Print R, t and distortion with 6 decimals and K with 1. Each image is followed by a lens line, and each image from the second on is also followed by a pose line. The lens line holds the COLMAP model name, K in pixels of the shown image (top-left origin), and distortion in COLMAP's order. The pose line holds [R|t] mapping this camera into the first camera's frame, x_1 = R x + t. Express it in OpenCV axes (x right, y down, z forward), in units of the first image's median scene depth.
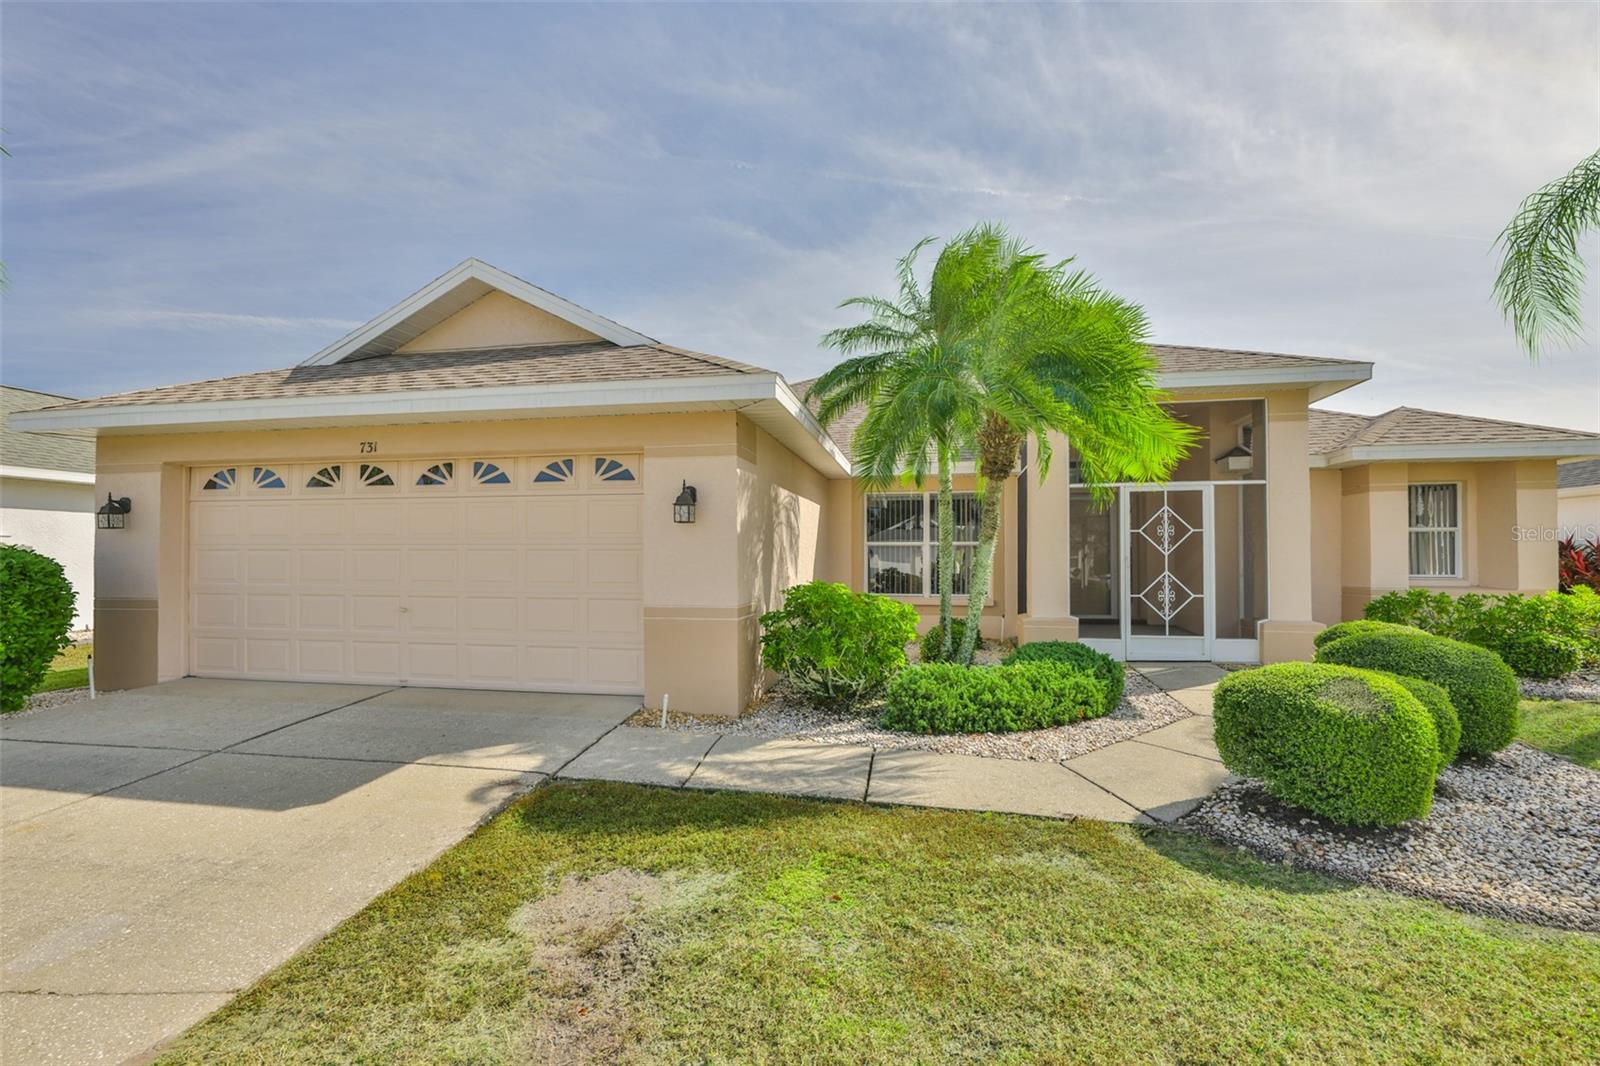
lens RADIAL K [[703.0, 0, 818.4], [0, 703.0, 555.3], [0, 0, 1]] dist [0.001708, -0.001614]
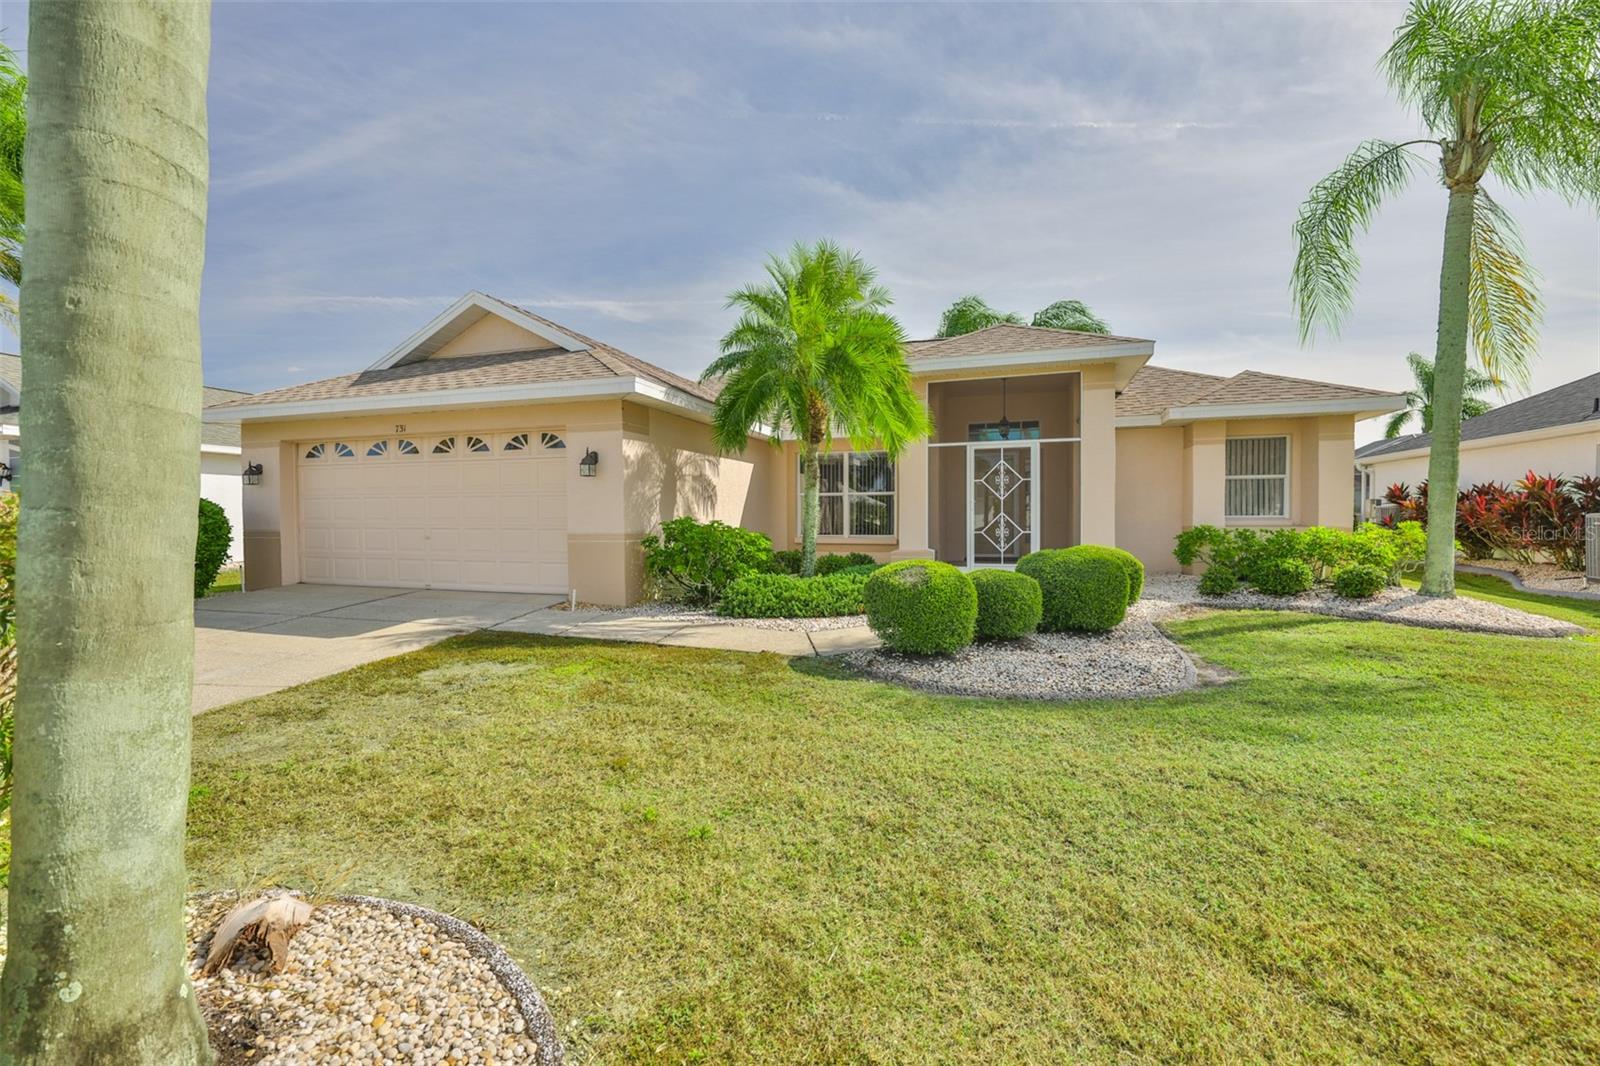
lens RADIAL K [[703.0, 0, 812.2], [0, 703.0, 546.1], [0, 0, 1]] dist [0.001708, -0.001614]
pose [[0.990779, 0.001842, -0.135475, 0.380405], [0.004172, 0.999019, 0.044093, 0.029800], [0.135424, -0.044251, 0.989799, -0.328504]]
